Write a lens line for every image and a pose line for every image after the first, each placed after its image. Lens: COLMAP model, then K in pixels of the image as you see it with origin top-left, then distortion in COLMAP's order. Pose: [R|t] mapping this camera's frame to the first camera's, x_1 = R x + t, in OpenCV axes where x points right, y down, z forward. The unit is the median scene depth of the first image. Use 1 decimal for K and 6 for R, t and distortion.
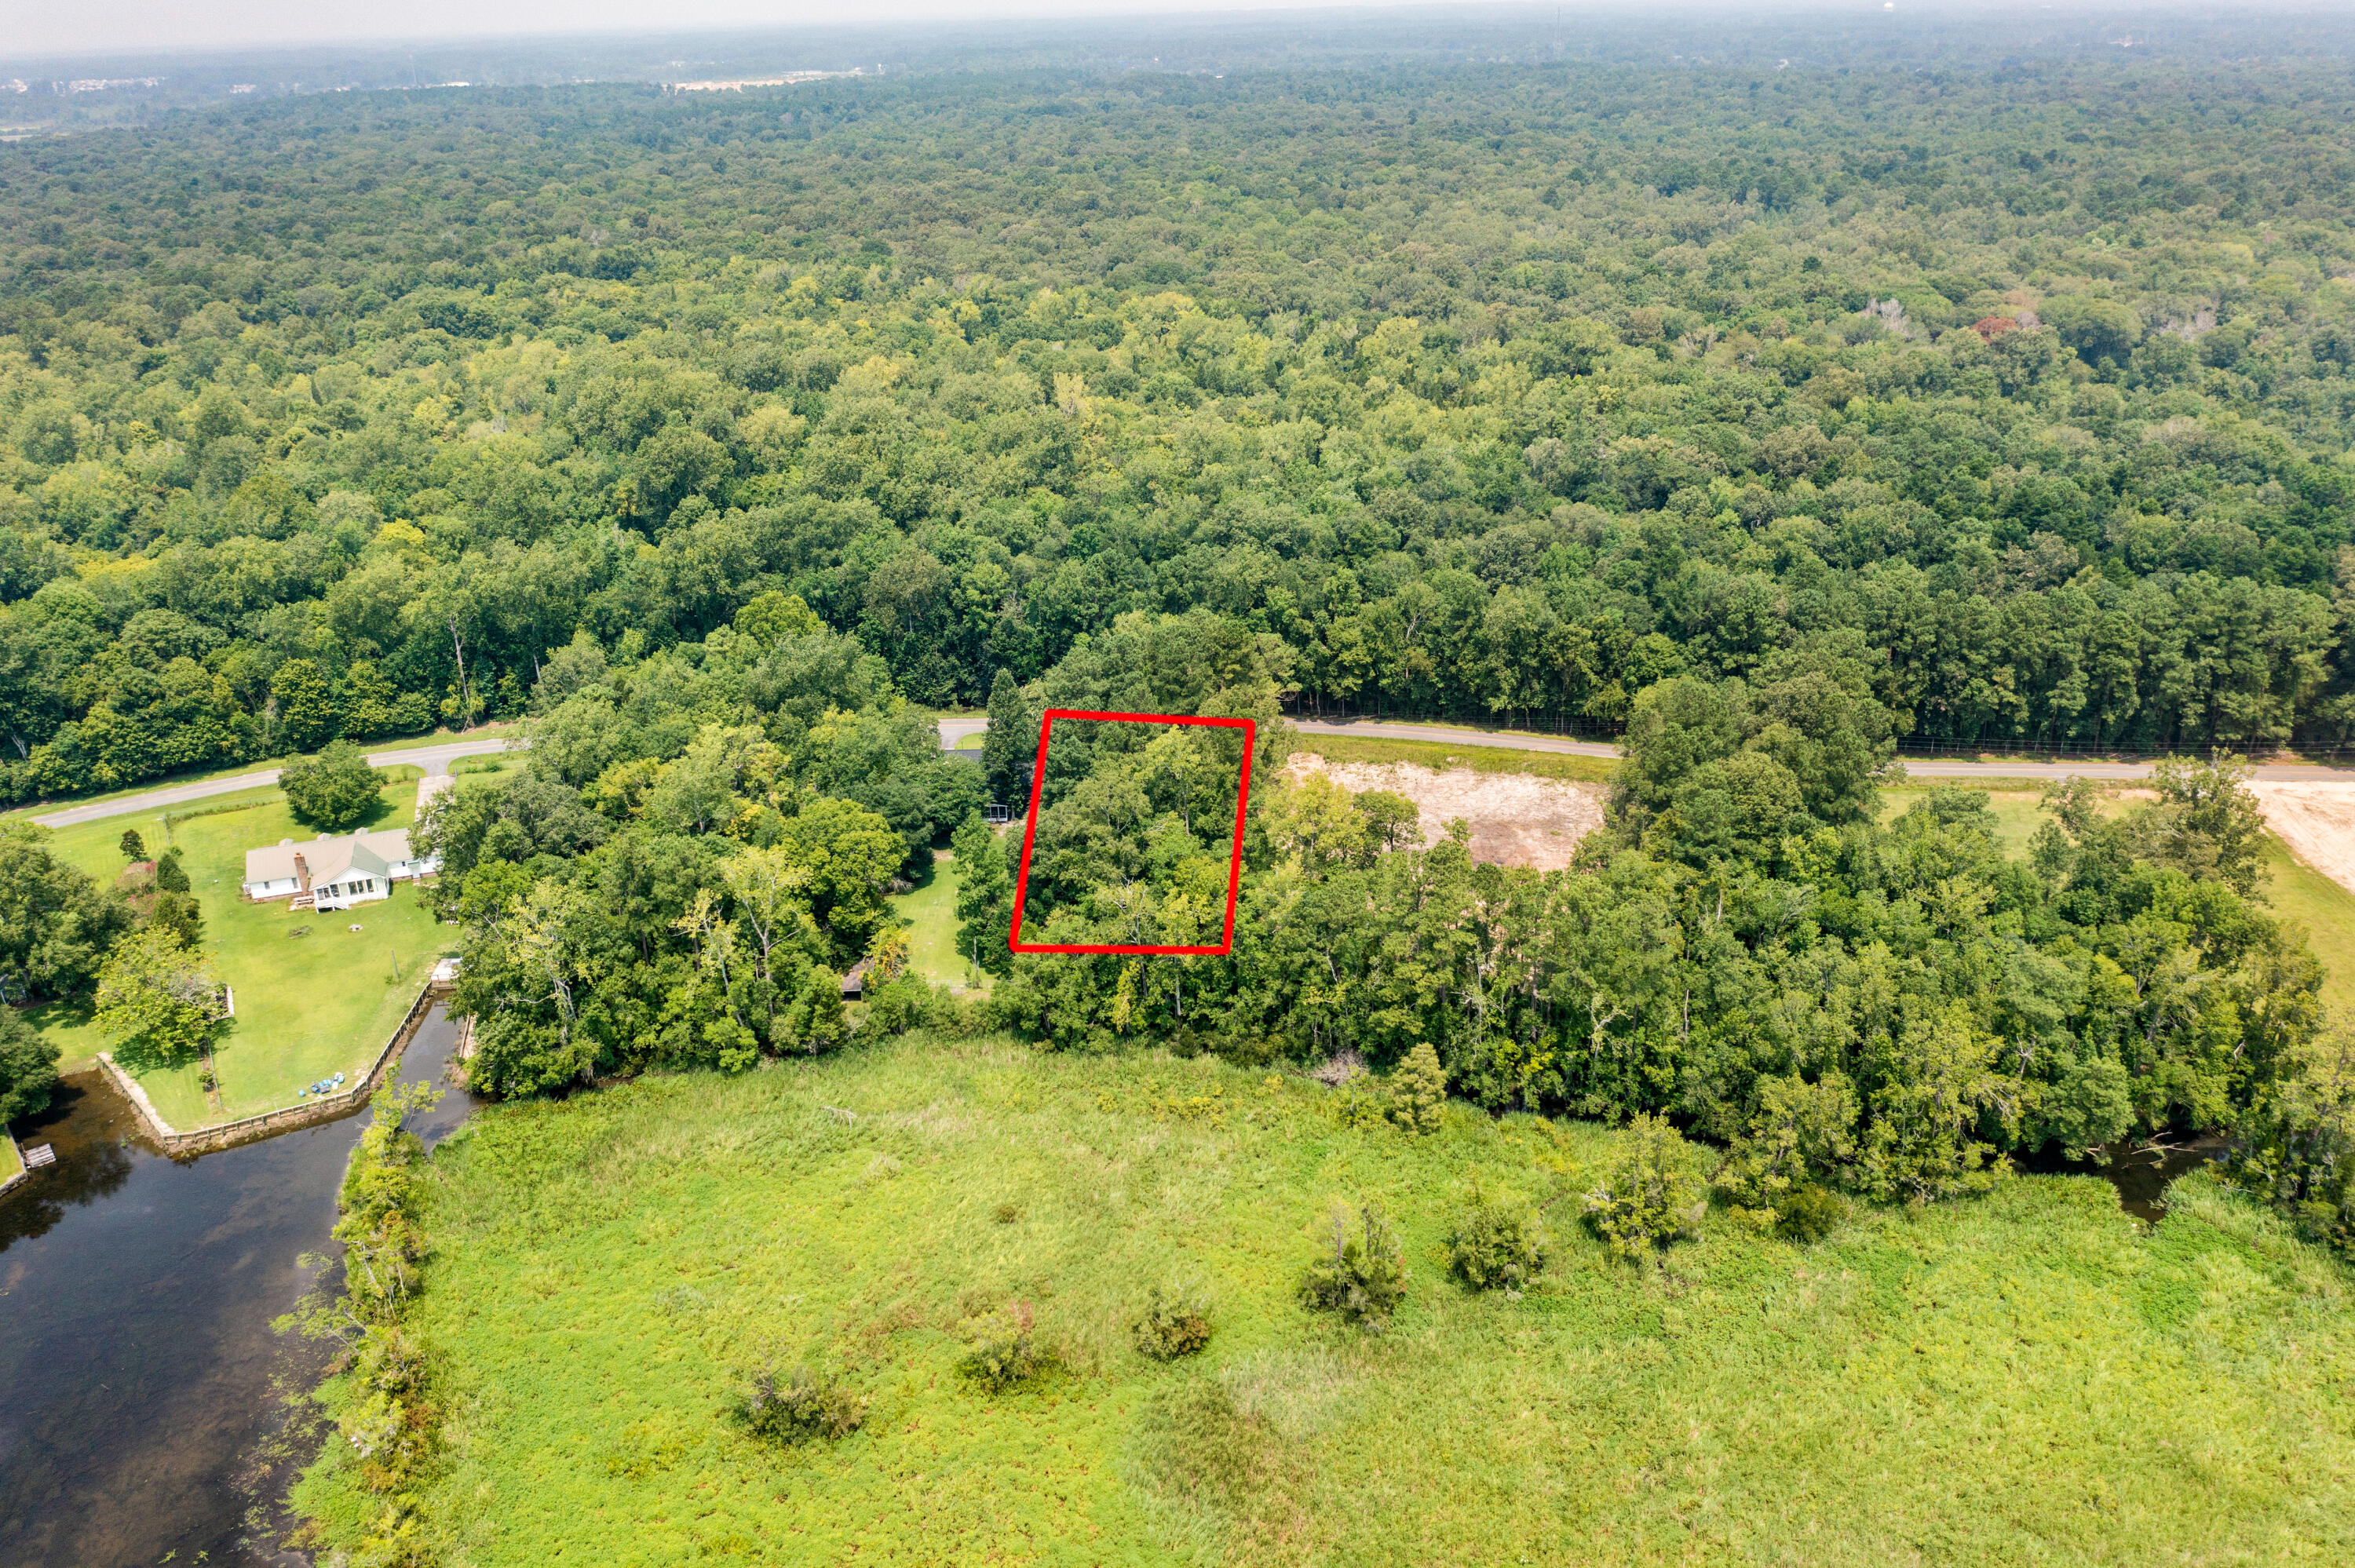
lens RADIAL K [[1854.3, 0, 1184.5], [0, 1854.3, 781.9], [0, 0, 1]] dist [-0.023478, 0.009149]
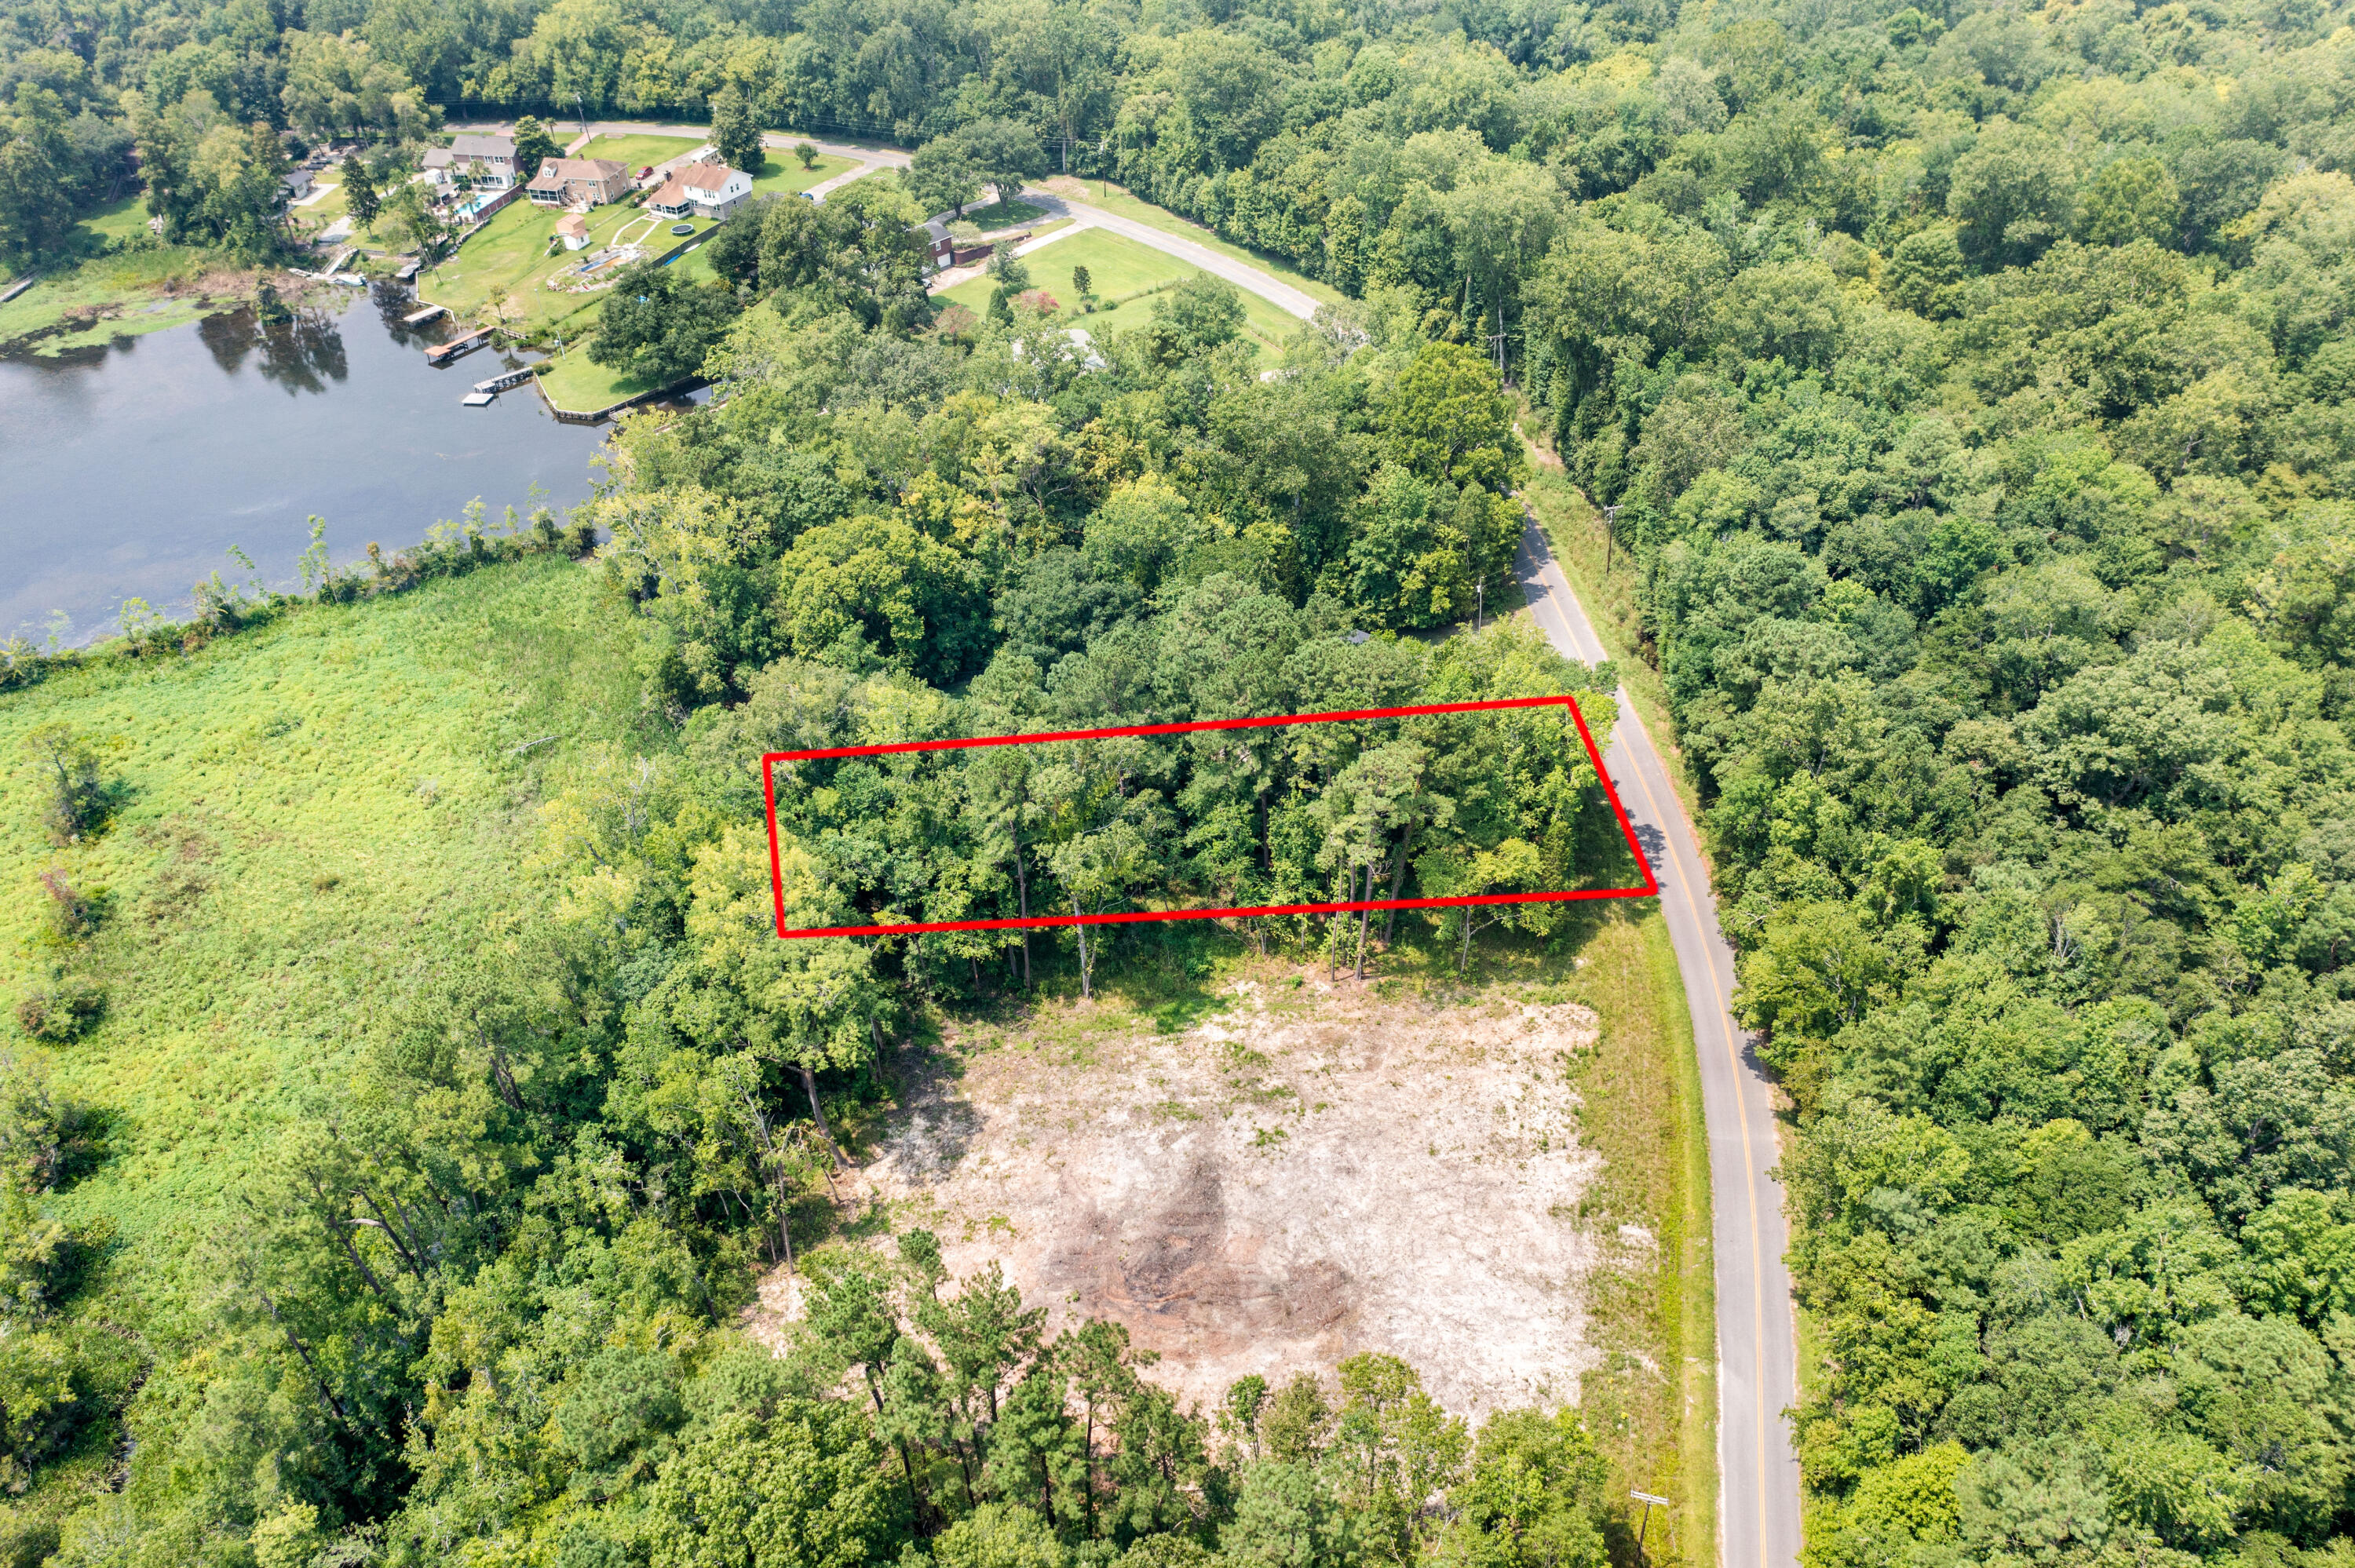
lens RADIAL K [[1854.3, 0, 1171.1], [0, 1854.3, 792.9], [0, 0, 1]] dist [-0.023478, 0.009149]
pose [[0.101455, 0.607700, -0.787659, 0.427379], [-0.373203, 0.757172, 0.536107, -0.304833], [0.922186, 0.239566, 0.303615, 0.704688]]
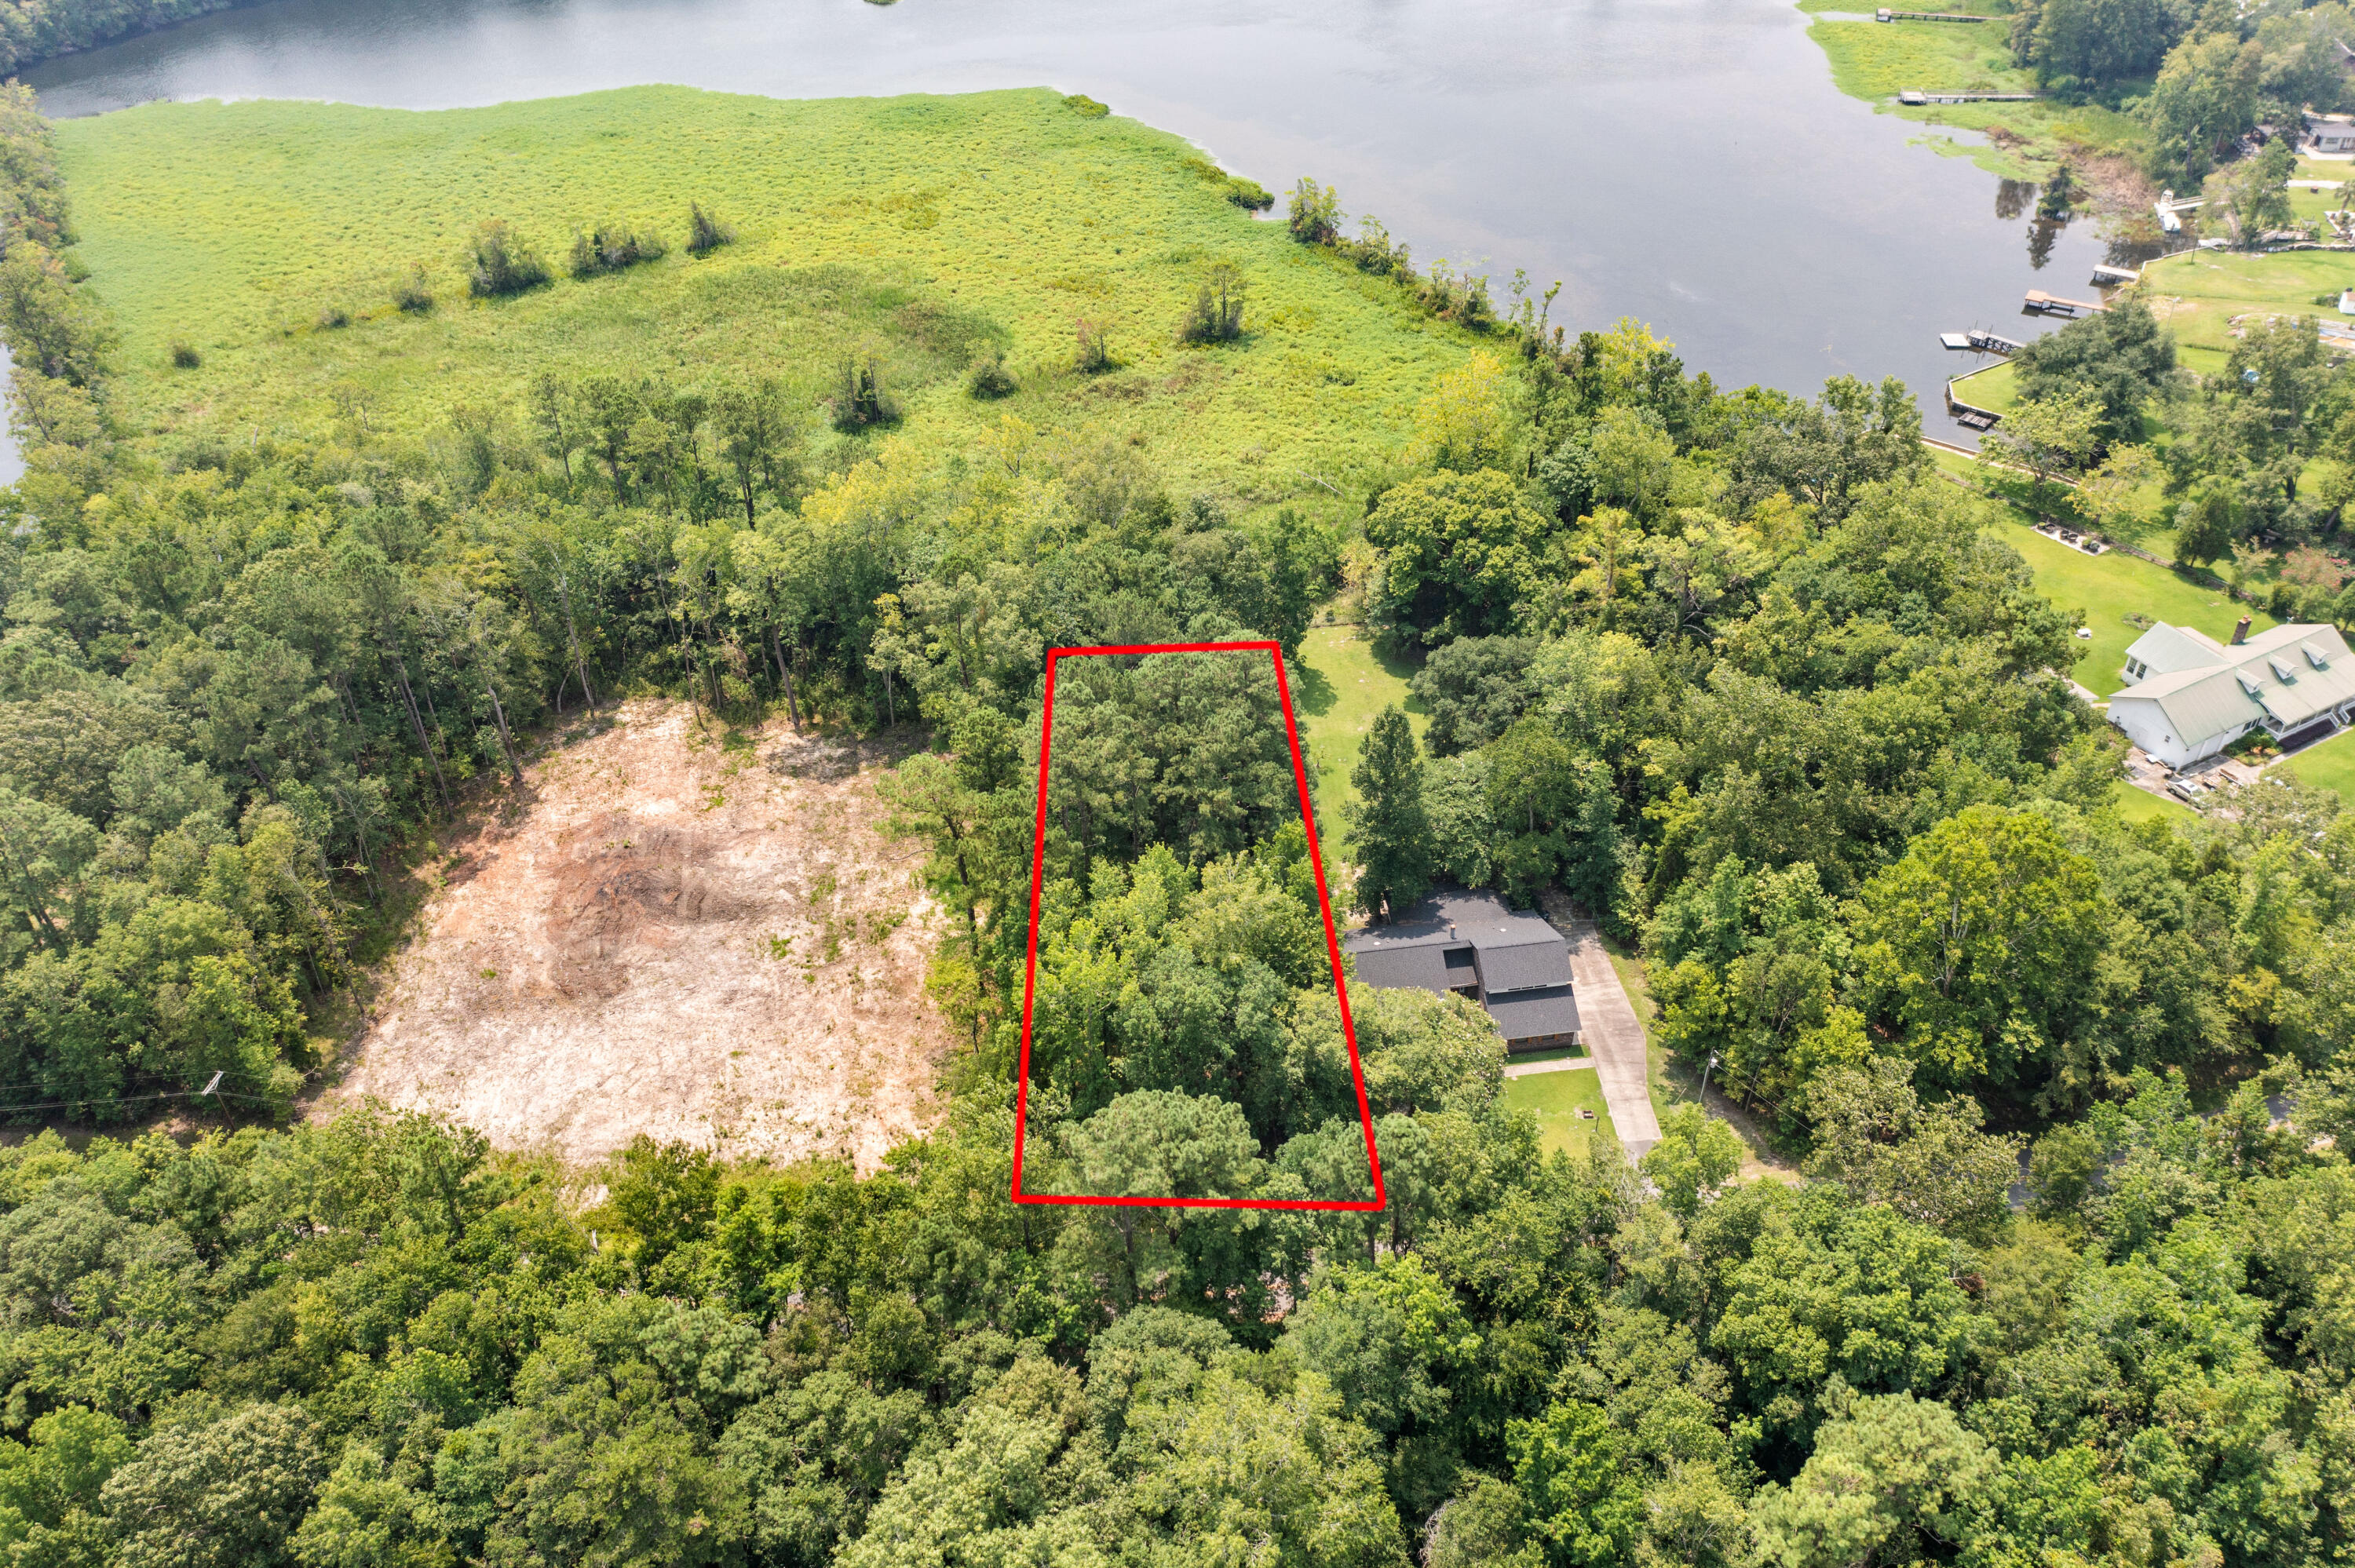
lens RADIAL K [[1854.3, 0, 1169.1], [0, 1854.3, 794.8], [0, 0, 1]] dist [-0.023478, 0.009149]
pose [[-0.985716, 0.133535, -0.102629, 0.026245], [-0.028900, 0.466224, 0.884194, -0.481409], [0.165919, 0.874530, -0.455706, 1.134206]]
